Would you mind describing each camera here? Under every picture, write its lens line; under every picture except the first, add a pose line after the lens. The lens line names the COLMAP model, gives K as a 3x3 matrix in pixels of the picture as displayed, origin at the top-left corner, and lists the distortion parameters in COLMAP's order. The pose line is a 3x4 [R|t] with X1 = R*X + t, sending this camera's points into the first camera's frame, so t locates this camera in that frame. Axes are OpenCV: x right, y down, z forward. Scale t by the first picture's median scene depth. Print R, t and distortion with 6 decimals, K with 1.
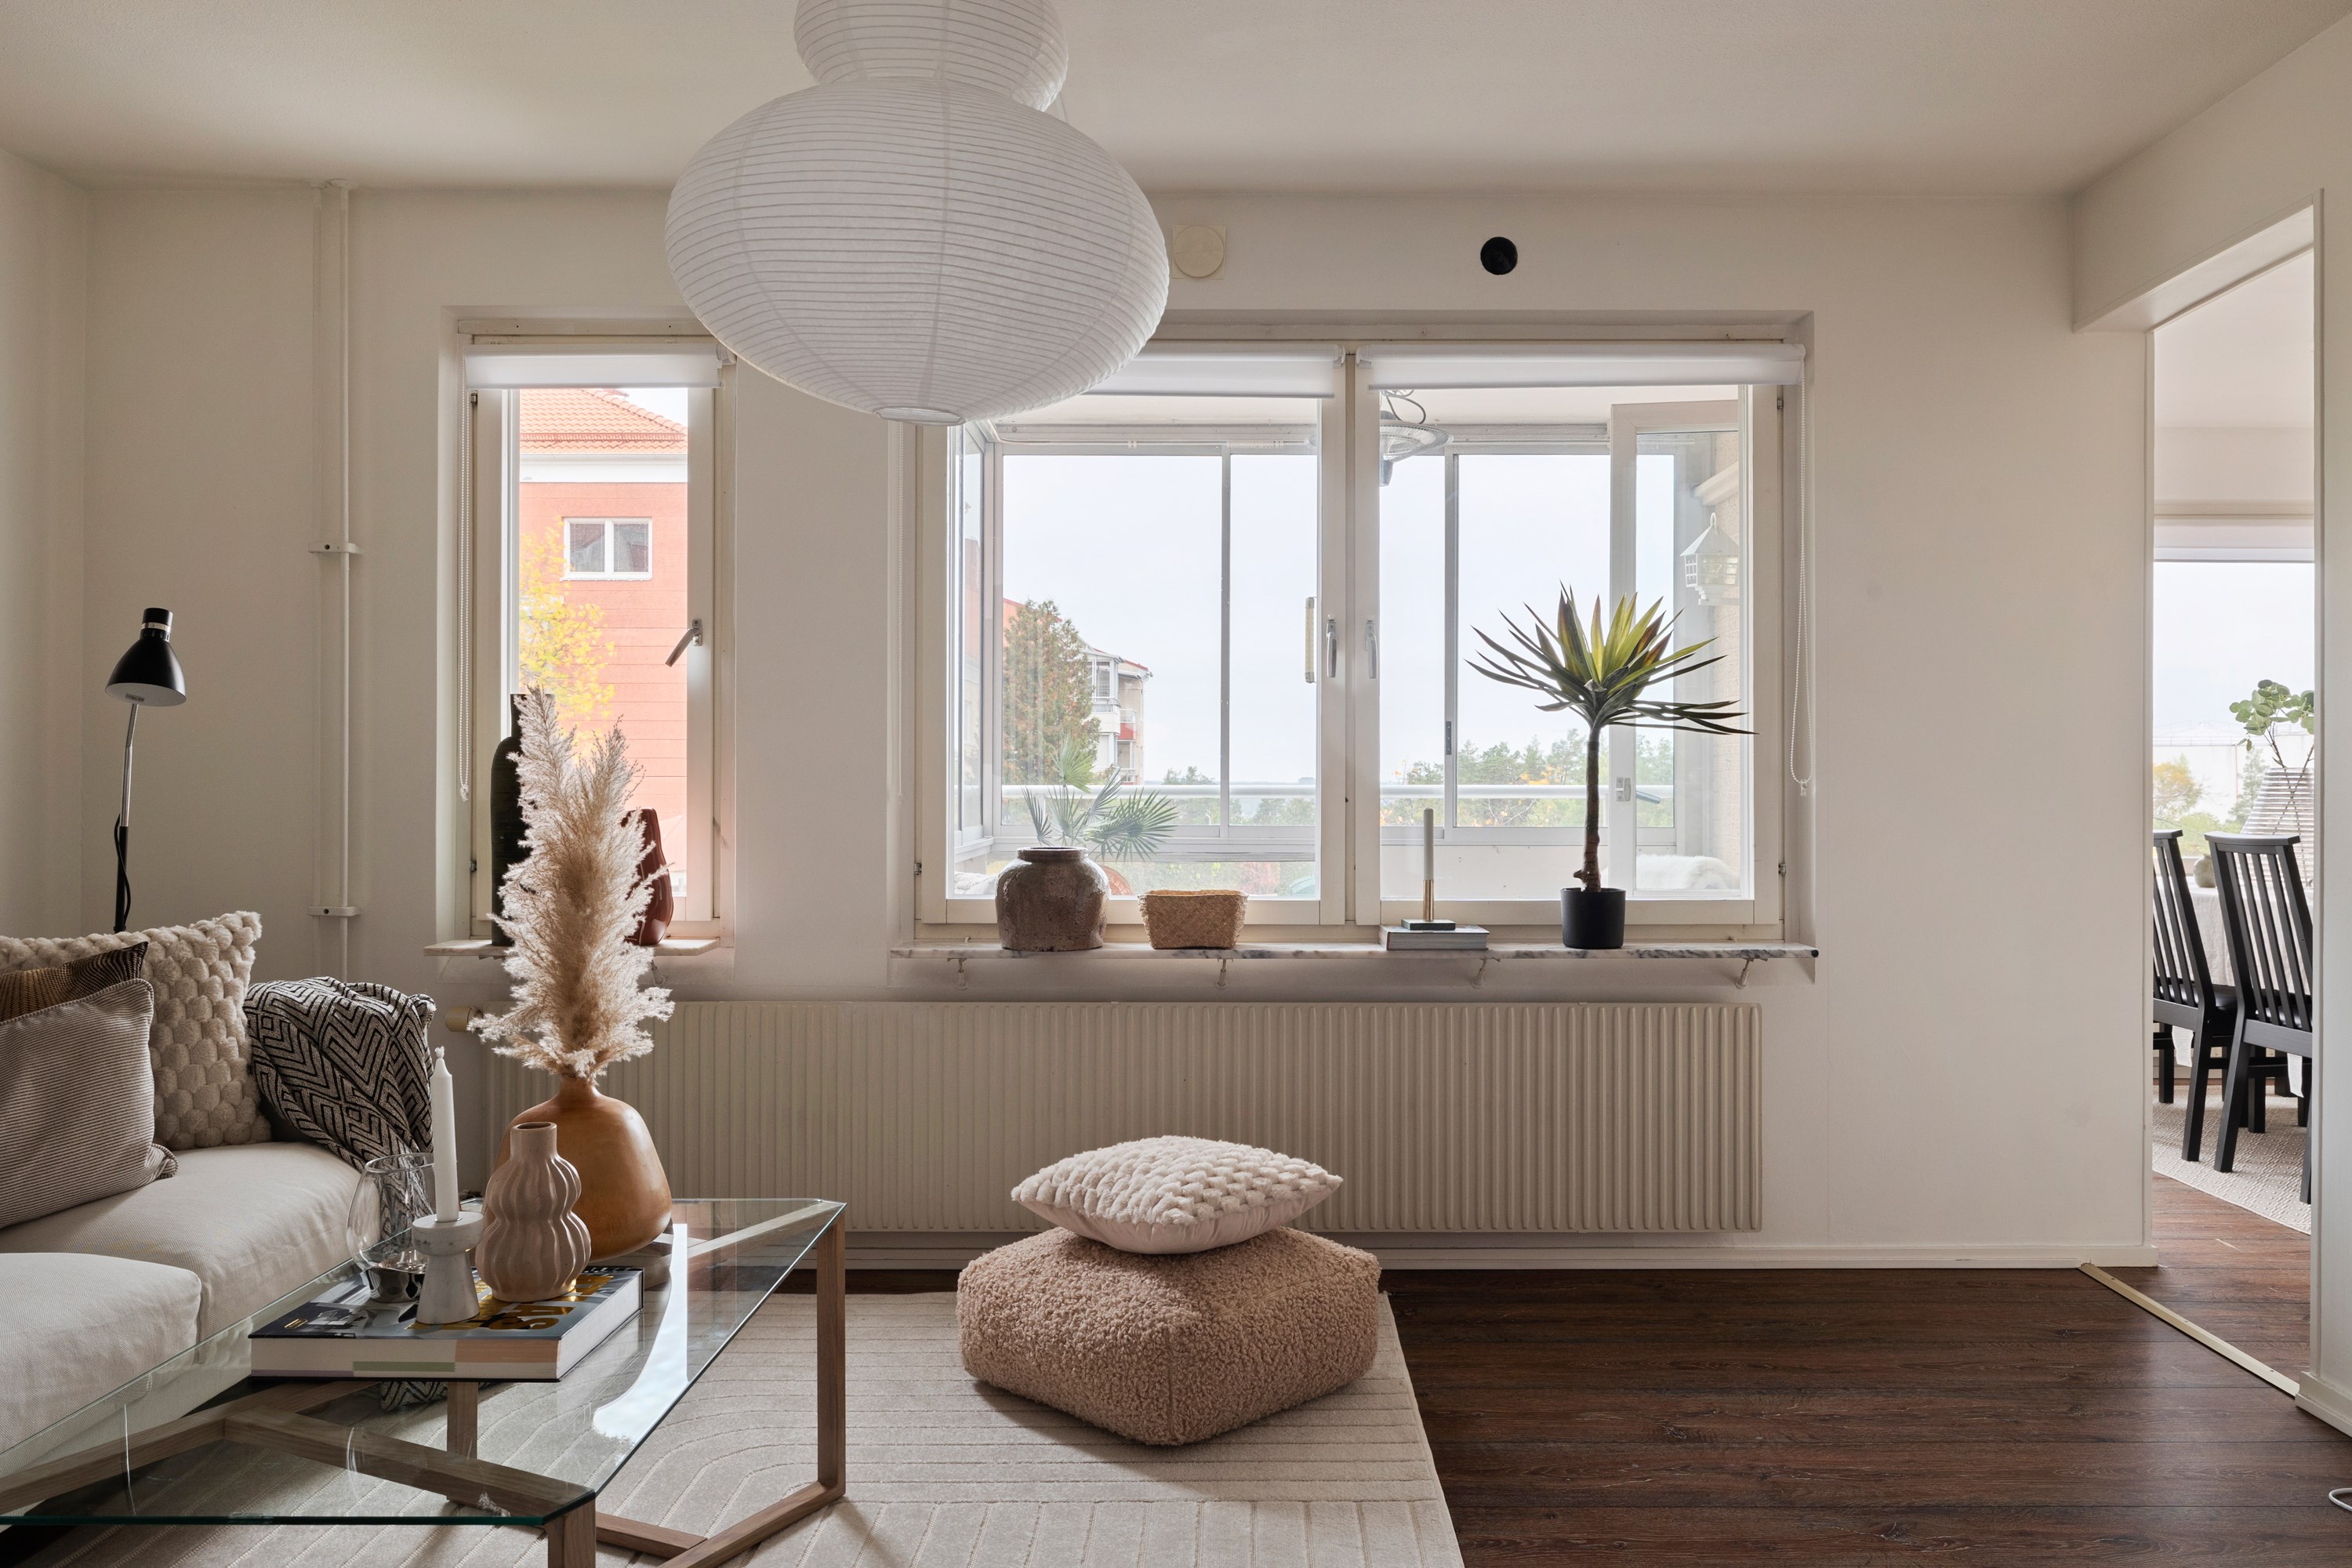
lens RADIAL K [[1678.5, 0, 1218.1], [0, 1678.5, 779.5], [0, 0, 1]] dist [0.000160, 0.007235]
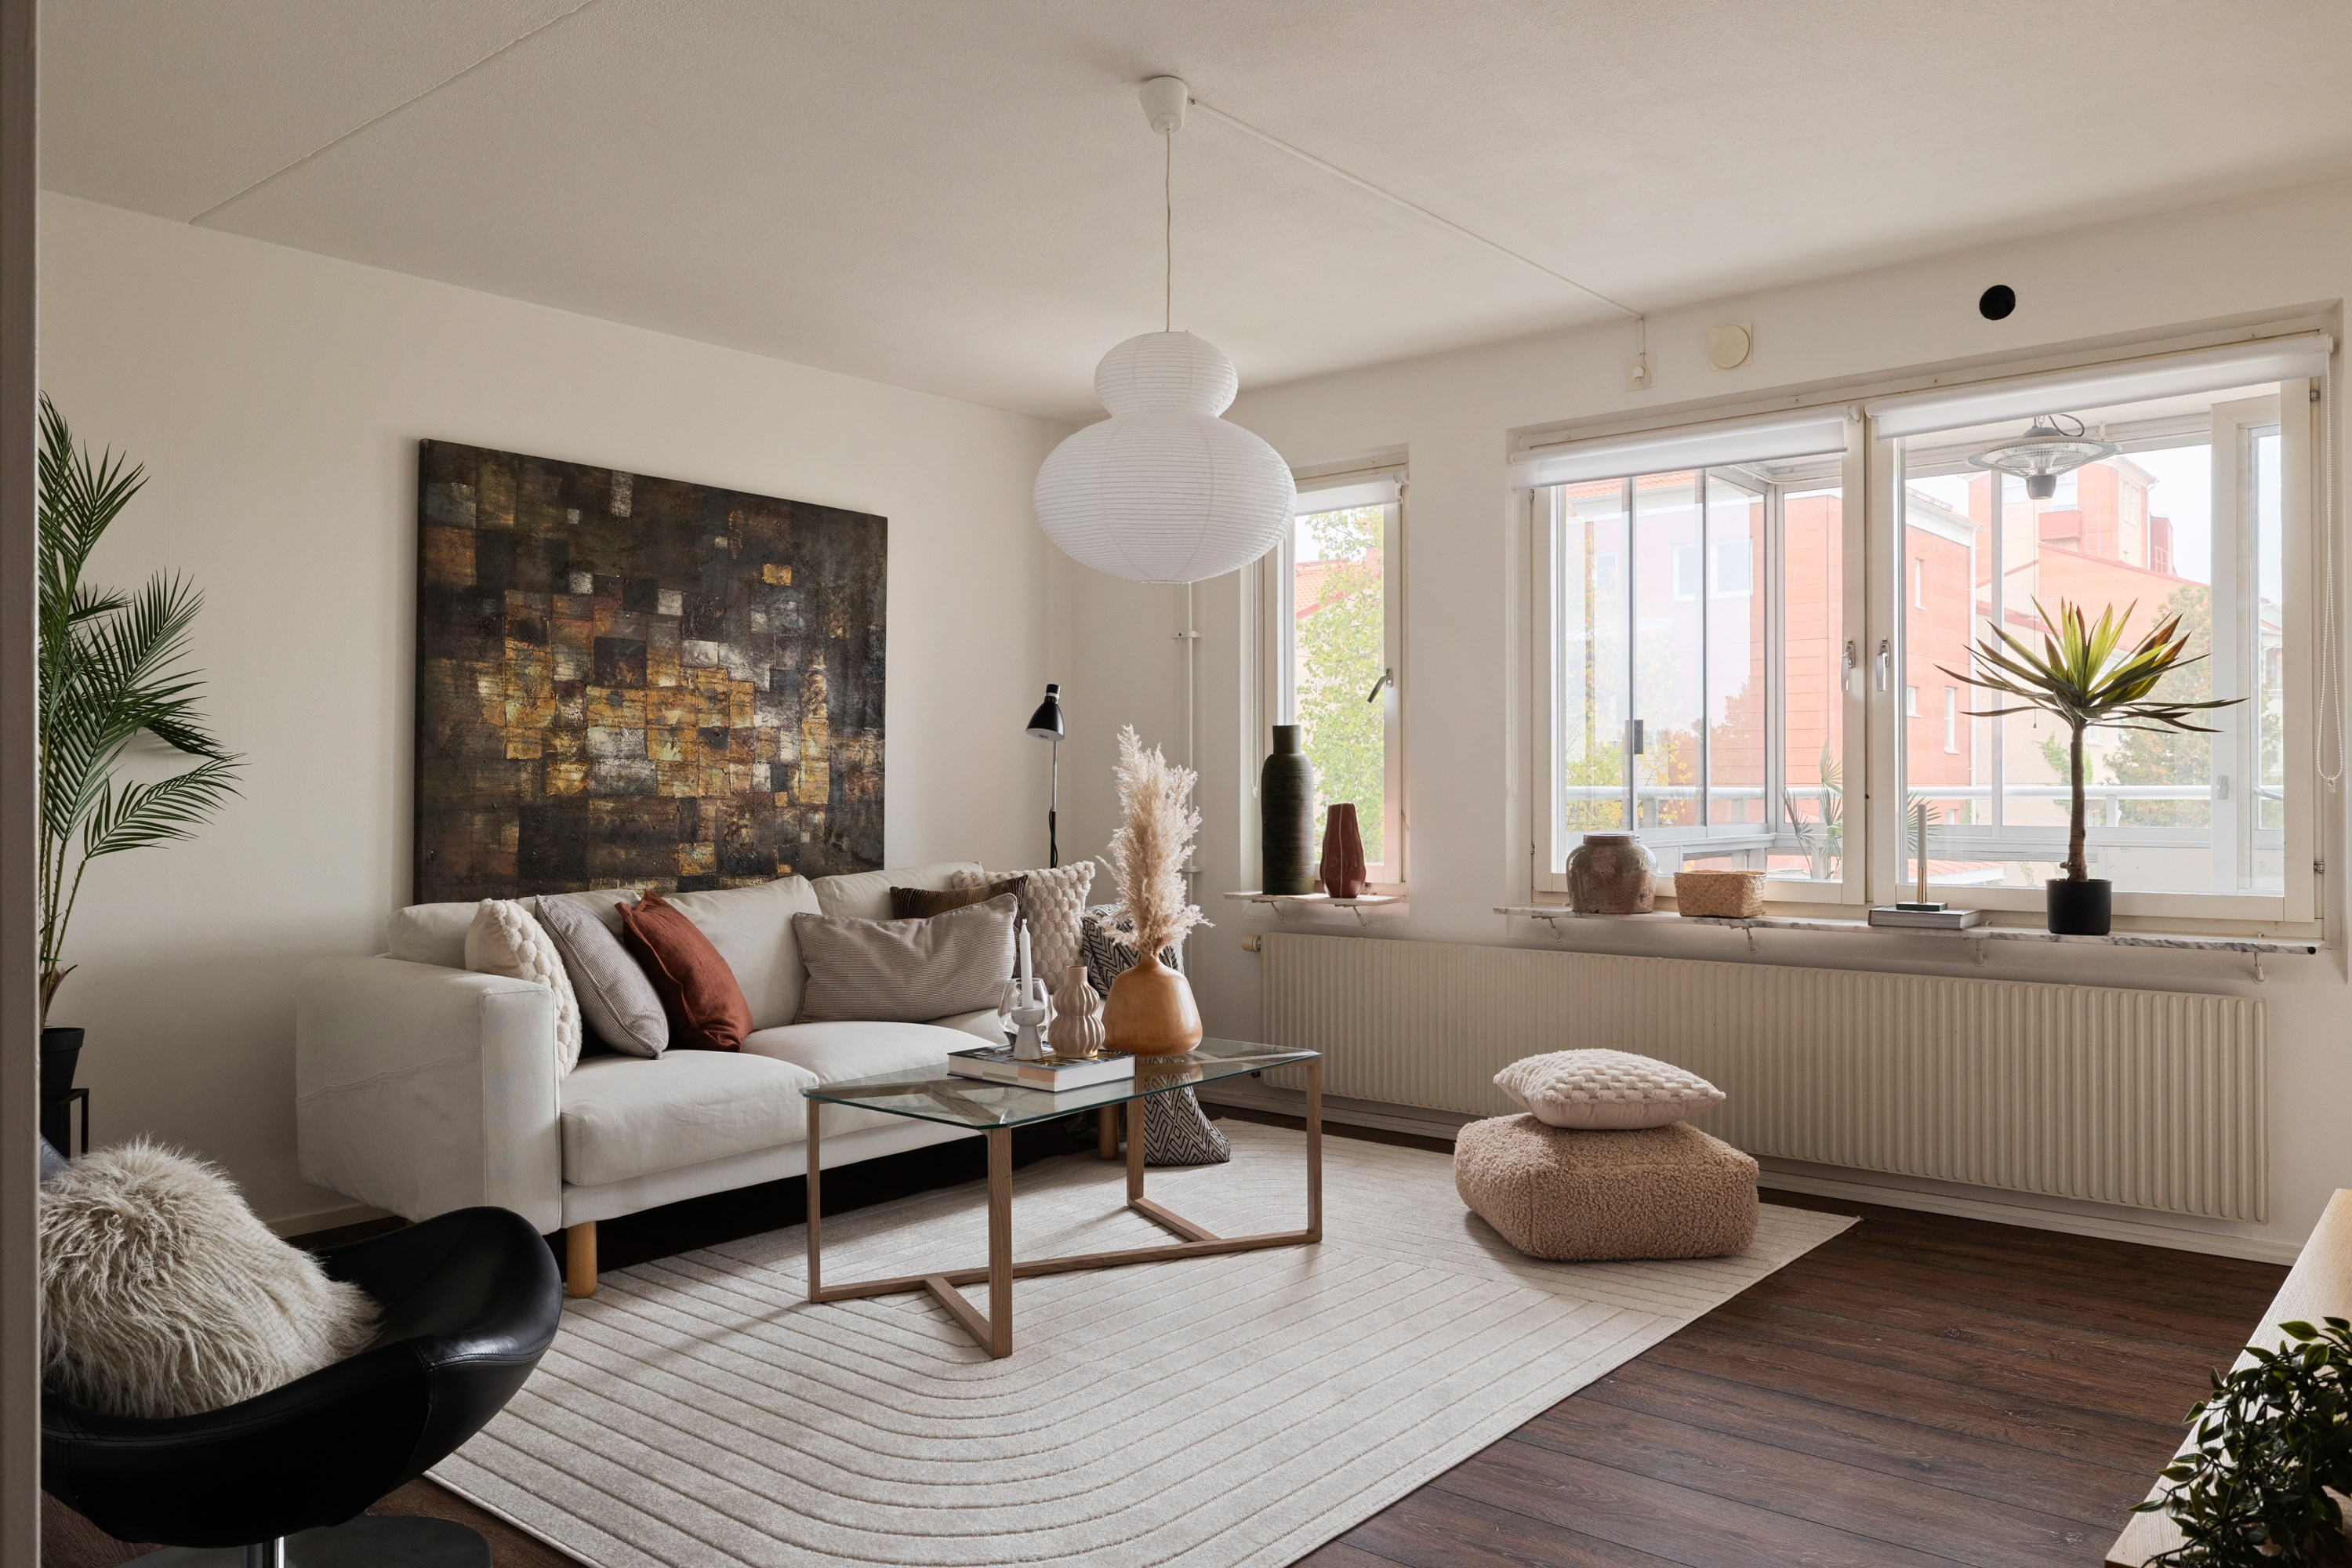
lens RADIAL K [[1678.5, 0, 1194.6], [0, 1678.5, 782.2], [0, 0, 1]] dist [0.000160, 0.007235]
pose [[0.768196, -0.005808, -0.640188, 0.480158], [0.004470, 0.999983, -0.003709, 0.004482], [0.640199, -0.000012, 0.768209, -0.188627]]
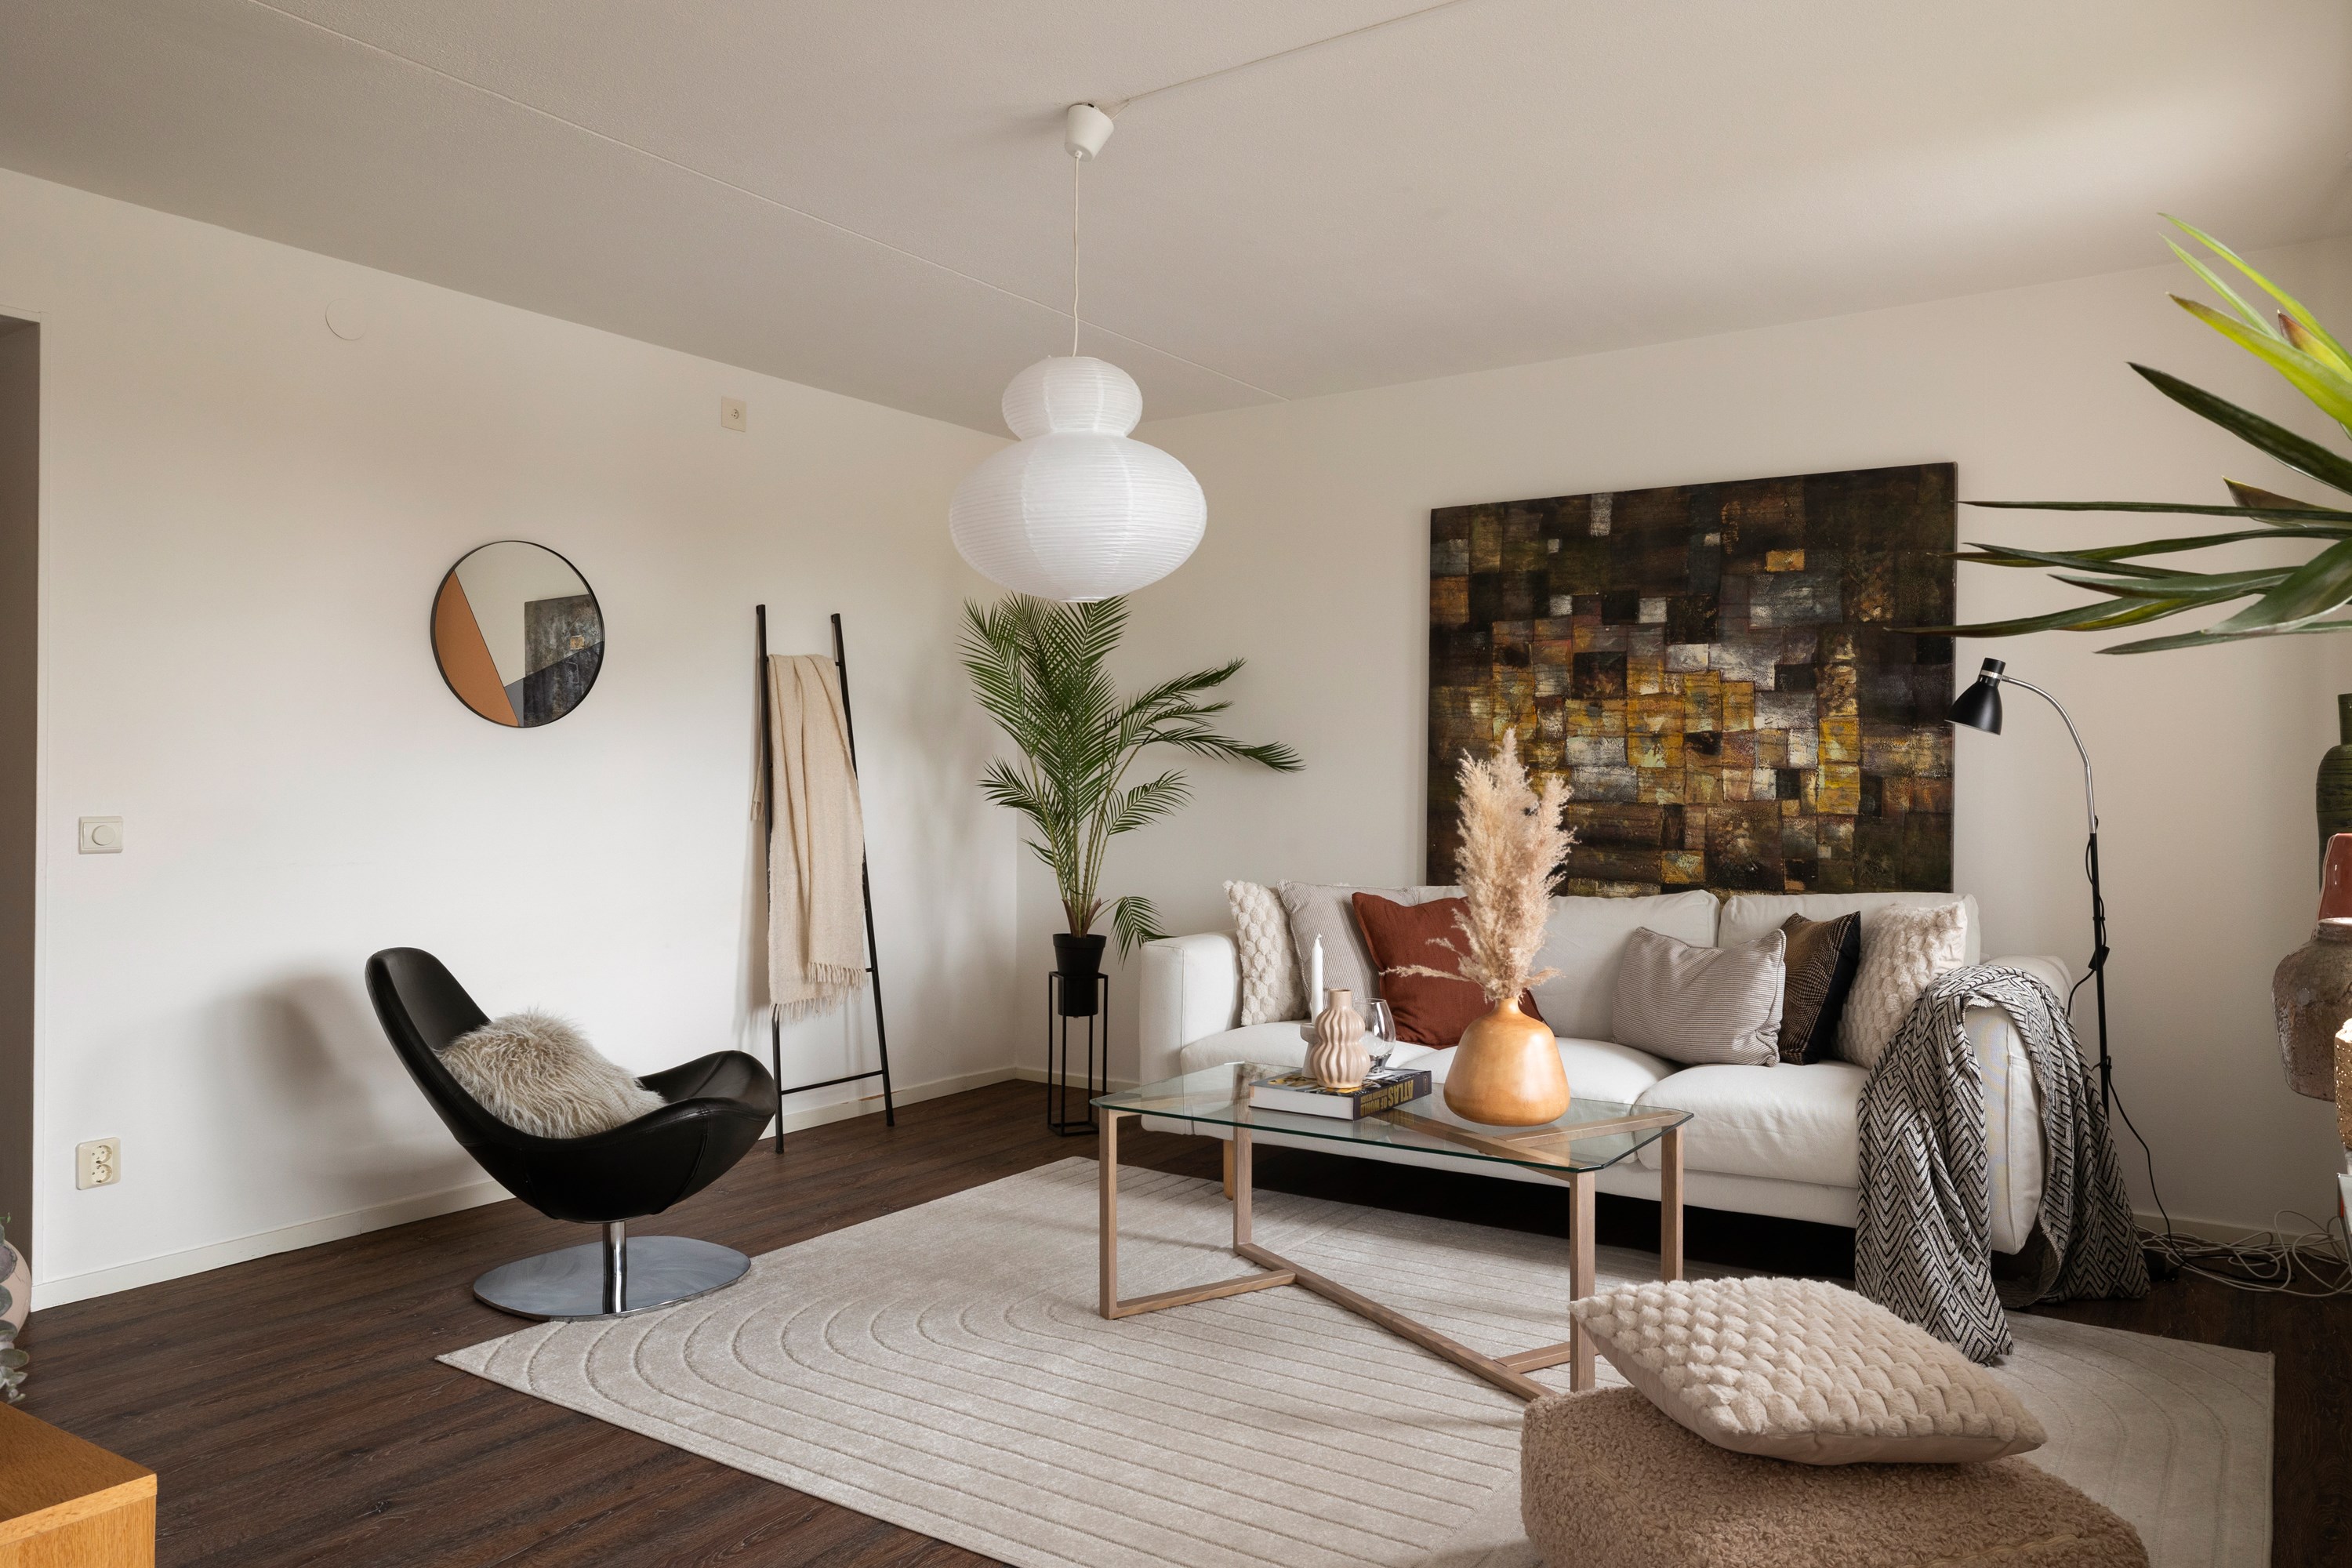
lens RADIAL K [[1606.9, 0, 1184.8], [0, 1606.9, 773.2], [0, 0, 1]] dist [-0.004562, 0.007978]
pose [[-0.561831, -0.009487, -0.827197, 0.577465], [-0.003290, 0.999952, -0.009234, -0.001769], [0.827245, -0.002467, -0.561836, 0.975205]]
